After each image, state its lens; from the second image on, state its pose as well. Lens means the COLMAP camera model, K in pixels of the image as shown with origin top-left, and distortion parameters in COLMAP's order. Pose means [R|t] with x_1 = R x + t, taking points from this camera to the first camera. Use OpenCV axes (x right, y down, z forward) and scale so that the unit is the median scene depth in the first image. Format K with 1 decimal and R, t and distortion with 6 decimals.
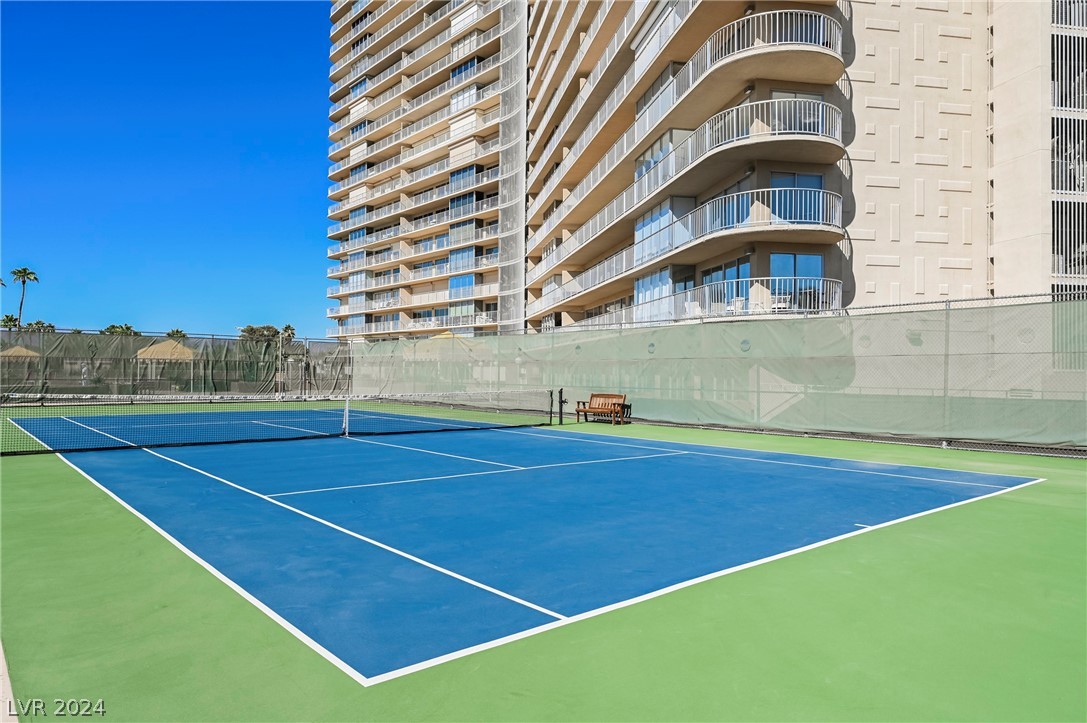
lens RADIAL K [[710.6, 0, 546.4], [0, 710.6, 363.1], [0, 0, 1]] dist [-0.008771, 0.006407]
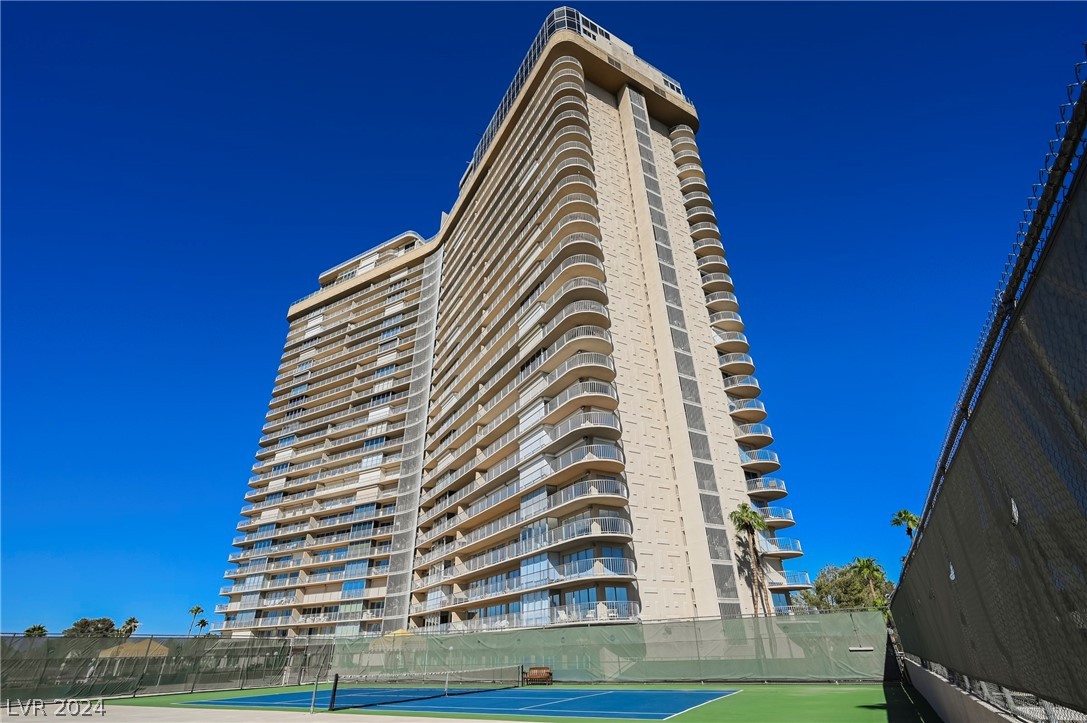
lens RADIAL K [[503.4, 0, 544.4], [0, 503.4, 365.5], [0, 0, 1]] dist [0.000227, -0.000446]
pose [[0.943883, 0.135576, 0.301172, -0.119053], [0.028046, 0.875672, -0.482091, -0.004486], [-0.329088, 0.463484, 0.822730, -0.146266]]
